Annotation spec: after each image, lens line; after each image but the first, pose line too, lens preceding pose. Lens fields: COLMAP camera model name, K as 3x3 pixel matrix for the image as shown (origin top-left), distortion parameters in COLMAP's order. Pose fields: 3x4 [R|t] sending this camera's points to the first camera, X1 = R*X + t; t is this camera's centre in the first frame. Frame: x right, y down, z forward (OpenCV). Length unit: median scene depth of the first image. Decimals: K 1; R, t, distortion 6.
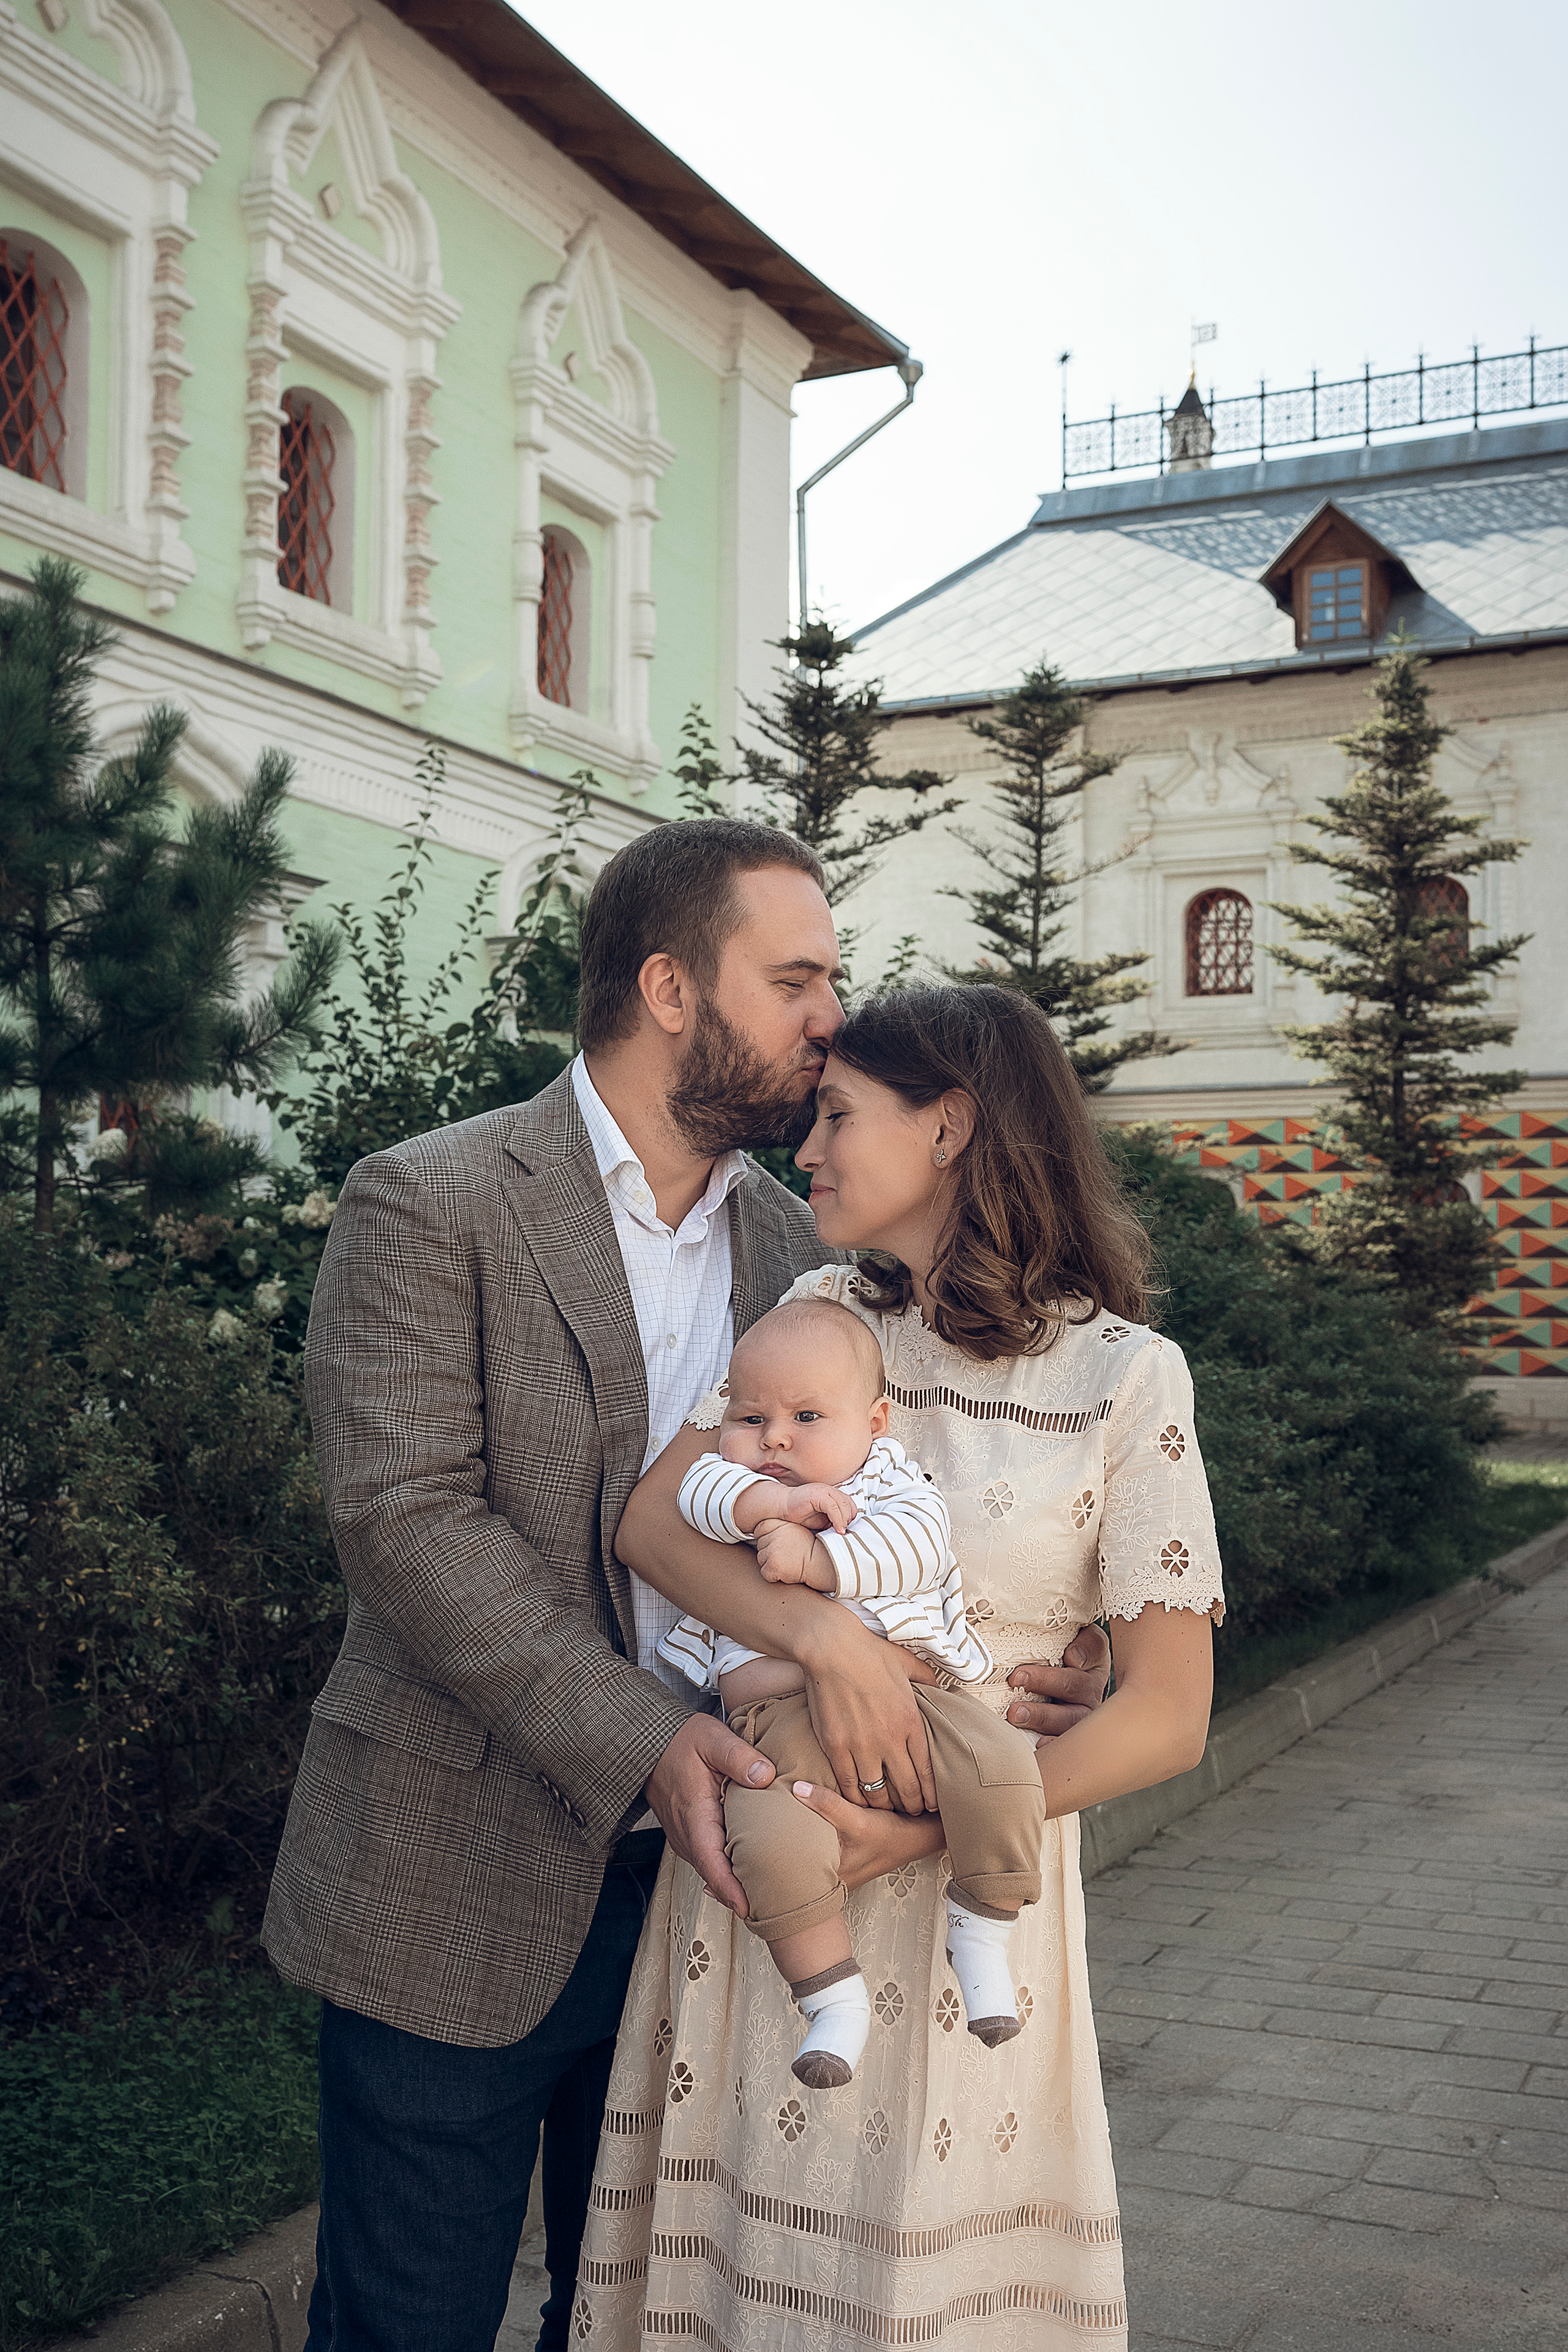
lens RADIAL K [[2325.2, 0, 831.4], [0, 2325.2, 1268.5], [0, 0, 1]] dist [-0.011683, 0.000000]
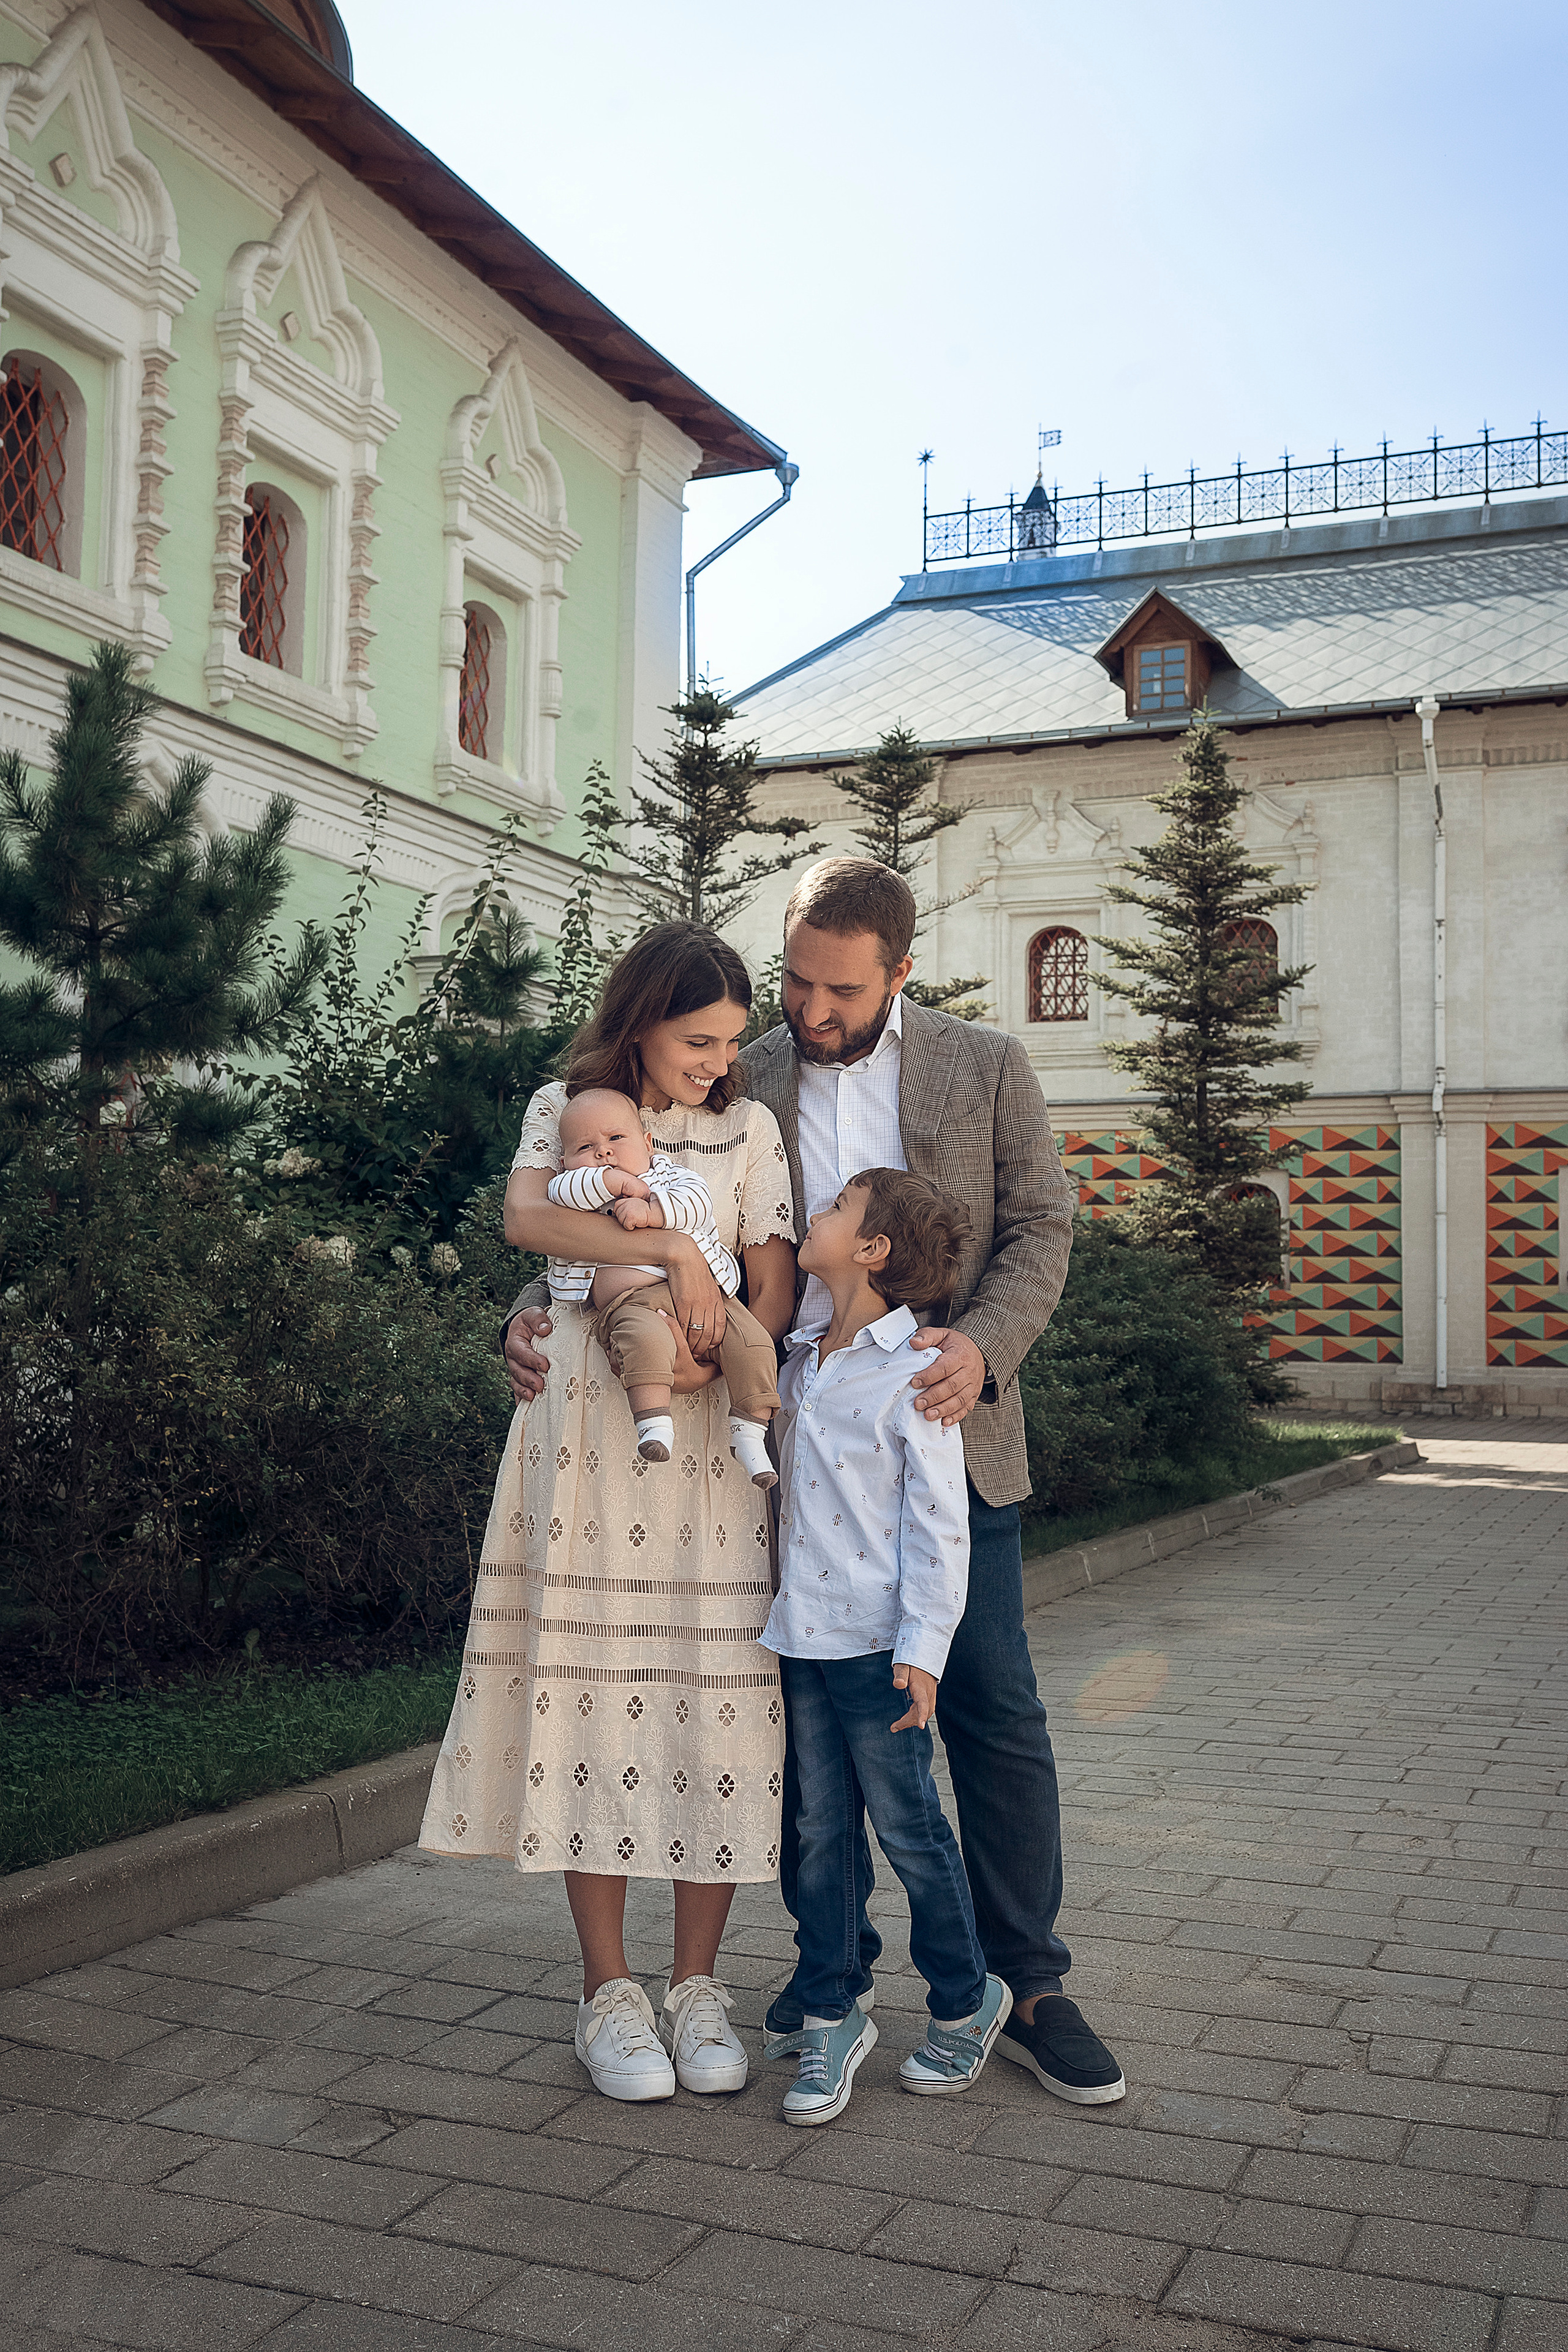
lens RADIAL K [[2325.2, 0, 785.2], [0, 2325.2, 1176.2], [0, 0, 1]] dist [-0.011683, 0.000000]
pose [[0.999404, 0.011286, 0.032625, -0.000501], [-0.009359, 0.998236, -0.058627, 0.031695], [-0.033229, 0.058287, 0.997747, -0.145317]]
